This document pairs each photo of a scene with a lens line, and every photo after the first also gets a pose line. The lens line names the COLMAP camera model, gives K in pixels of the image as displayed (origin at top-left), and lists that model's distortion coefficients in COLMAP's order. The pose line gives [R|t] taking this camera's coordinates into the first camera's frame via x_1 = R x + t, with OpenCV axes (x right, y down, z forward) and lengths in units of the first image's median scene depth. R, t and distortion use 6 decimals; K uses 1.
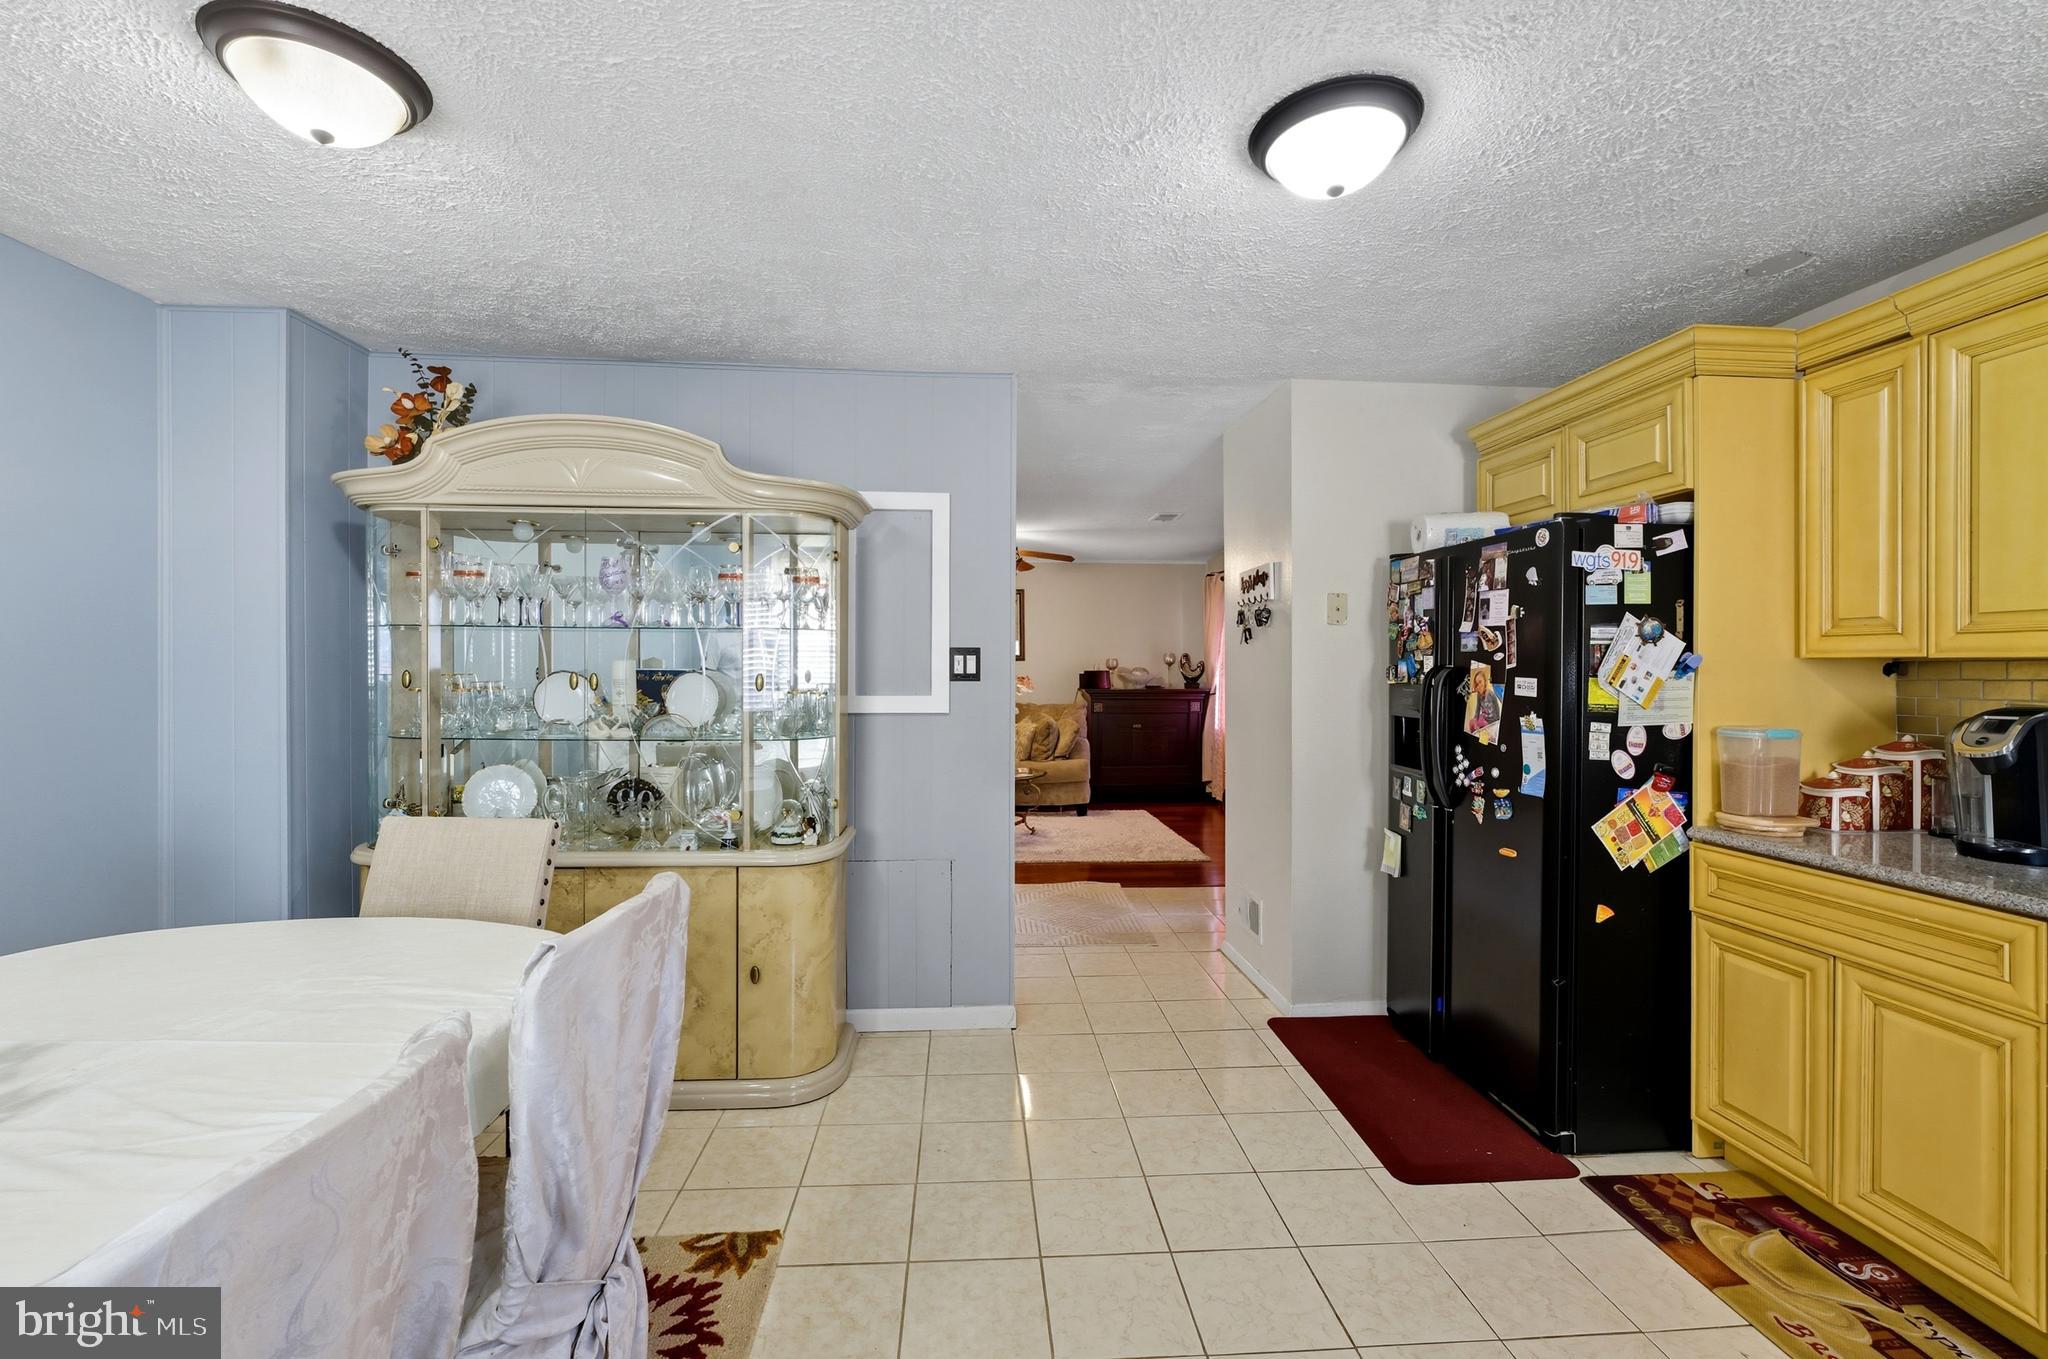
lens RADIAL K [[865.1, 0, 1027.9], [0, 865.1, 672.3], [0, 0, 1]] dist [-0.011073, 0.003559]
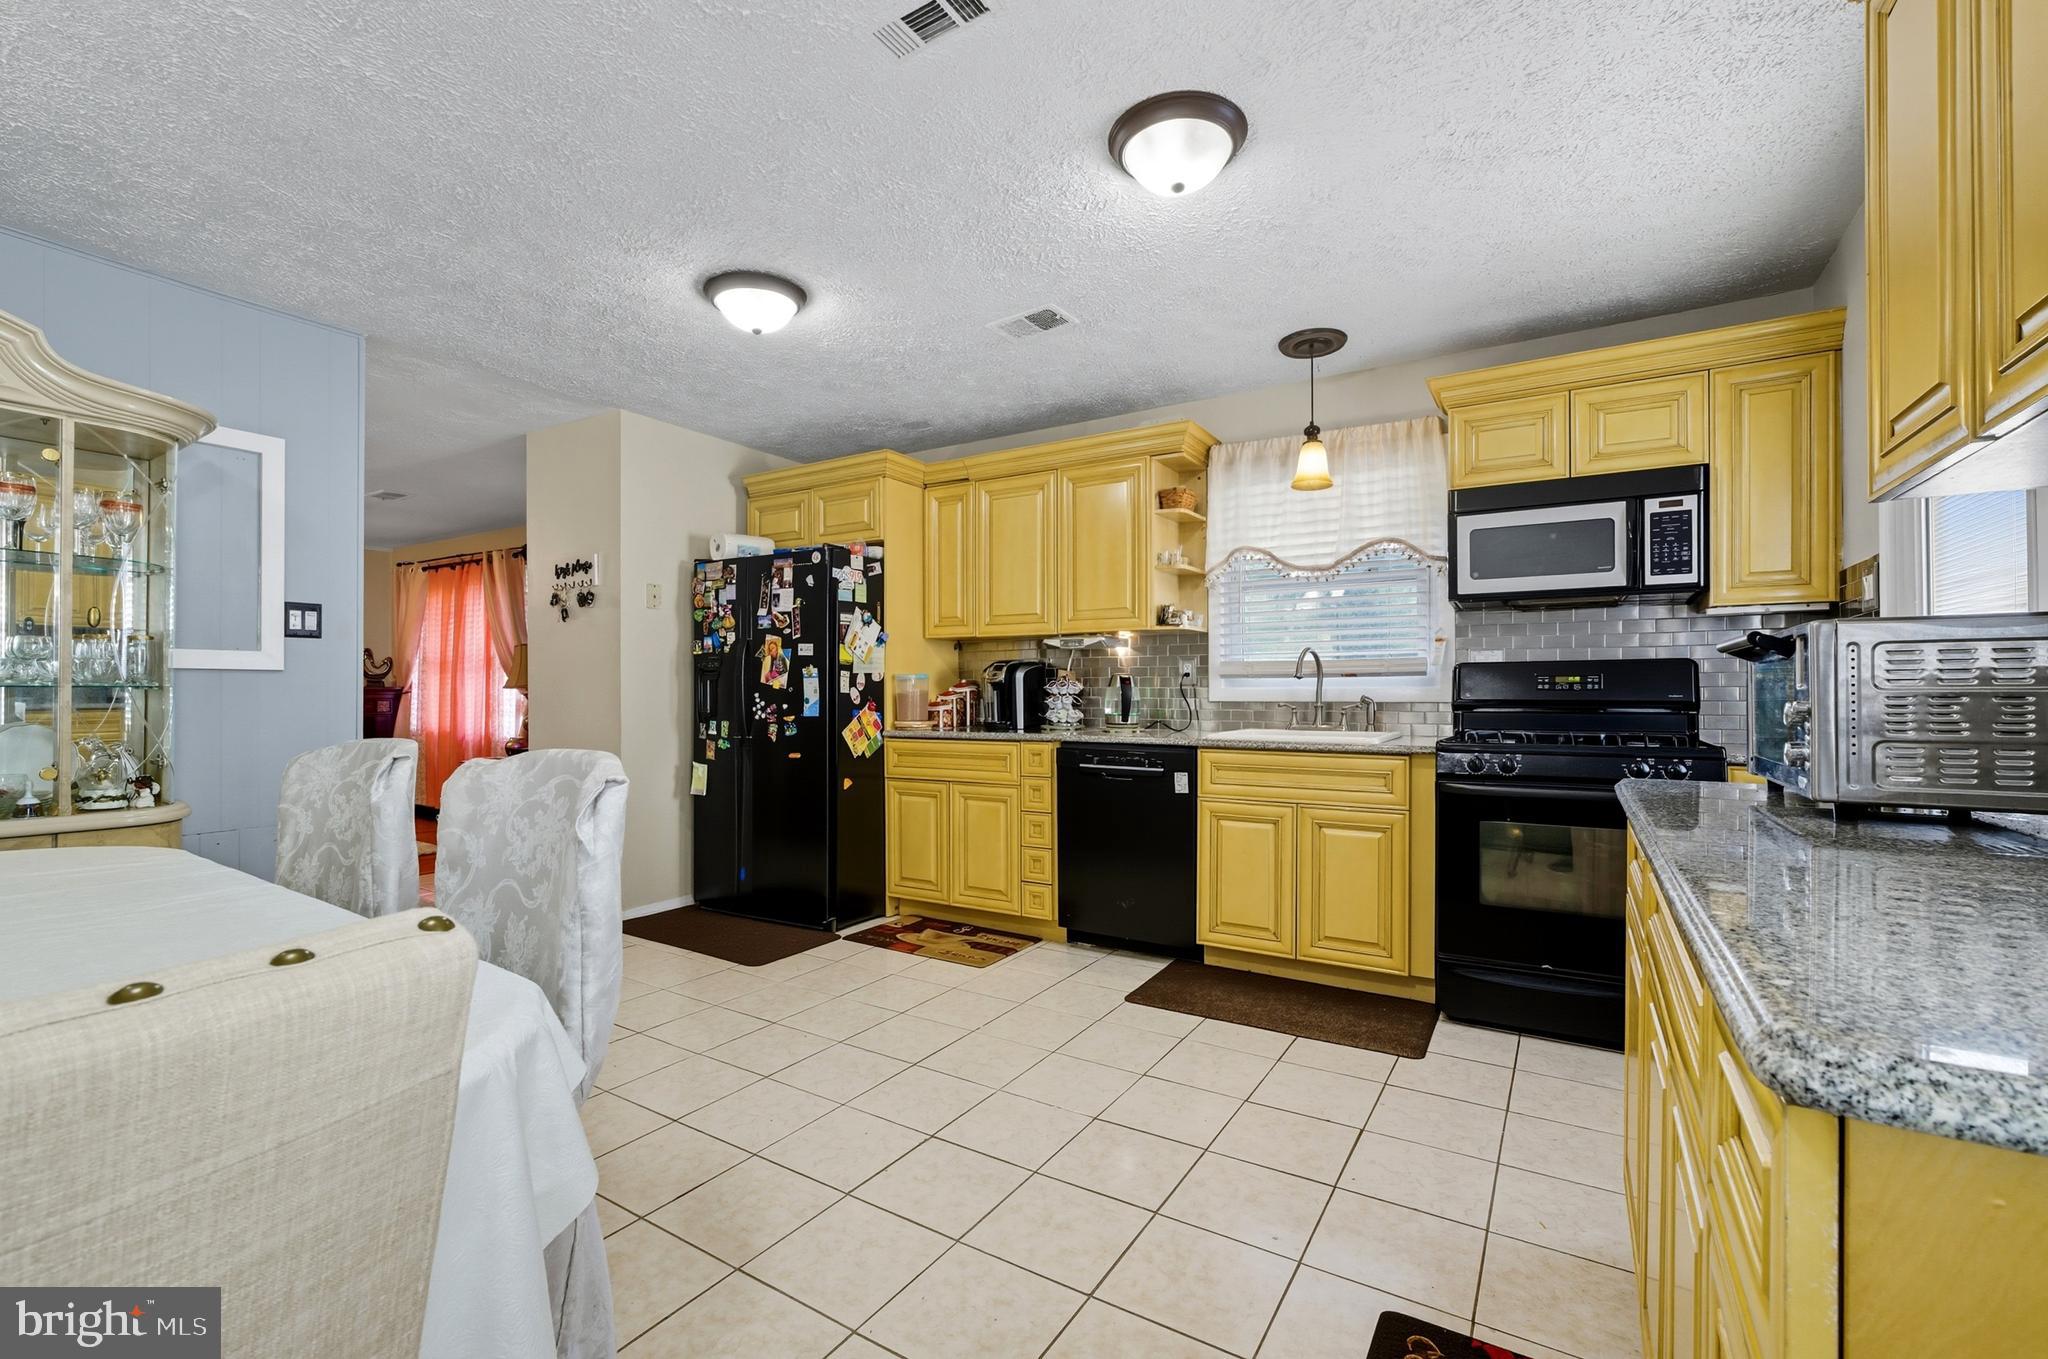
lens RADIAL K [[865.1, 0, 1029.0], [0, 865.1, 695.3], [0, 0, 1]] dist [-0.011073, 0.003559]
pose [[0.585827, -0.008058, 0.810396, -0.491281], [0.008109, 0.999959, 0.004082, 0.100542], [-0.810395, 0.004180, 0.585868, -0.282708]]
